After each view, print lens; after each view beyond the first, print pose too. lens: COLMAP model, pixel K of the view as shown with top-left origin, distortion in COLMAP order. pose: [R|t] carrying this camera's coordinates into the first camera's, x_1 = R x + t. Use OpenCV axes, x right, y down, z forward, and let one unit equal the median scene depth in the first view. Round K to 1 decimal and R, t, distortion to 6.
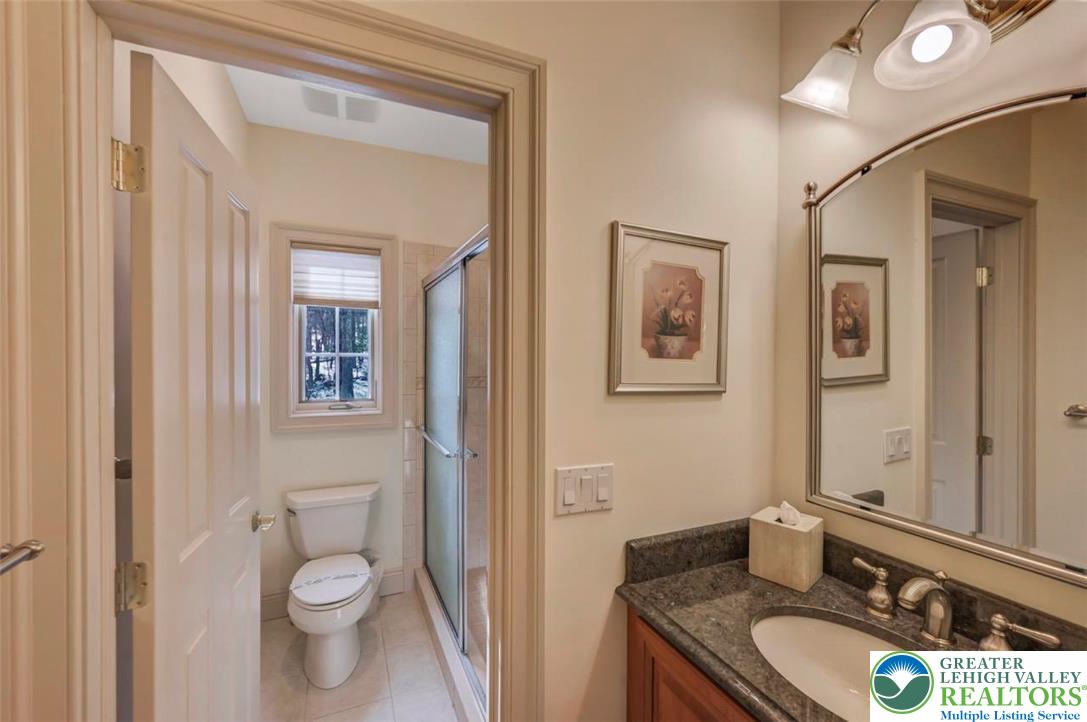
lens RADIAL K [[452.0, 0, 540.3], [0, 452.0, 362.9], [0, 0, 1]] dist [-0.000364, 0.000059]
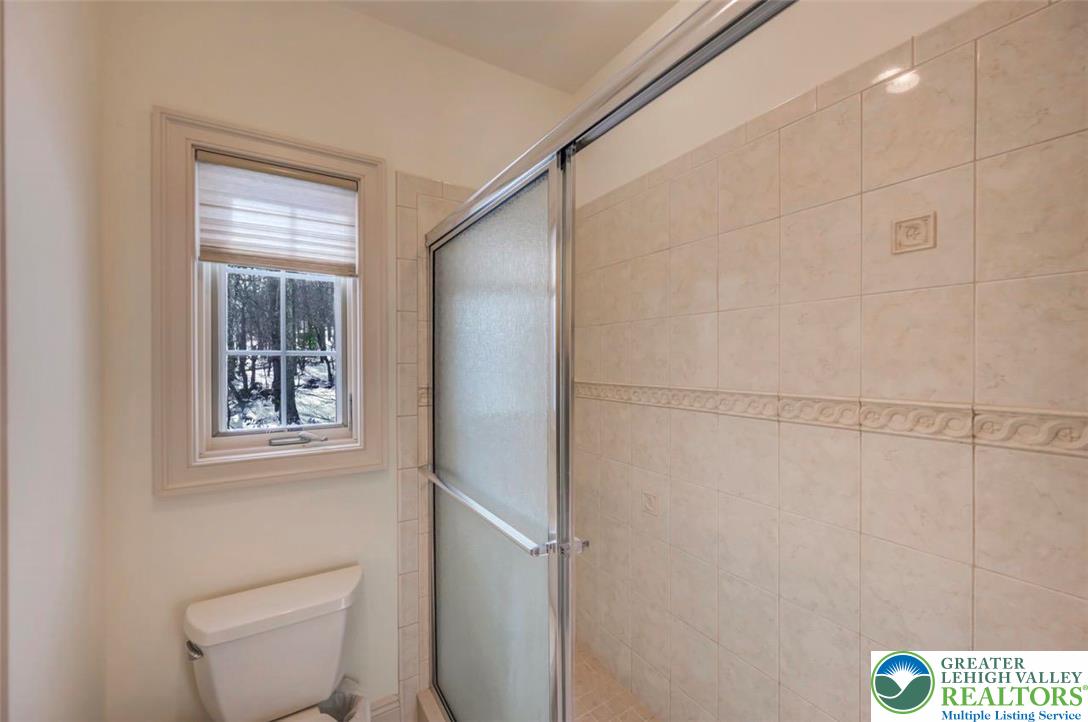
lens RADIAL K [[429.0, 0, 543.8], [0, 429.0, 361.9], [0, 0, 1]] dist [-0.001547, 0.000198]
pose [[0.990523, -0.011483, 0.136864, -0.182482], [0.013206, 0.999845, -0.011684, 0.005311], [-0.136708, 0.013381, 0.990521, 0.383953]]
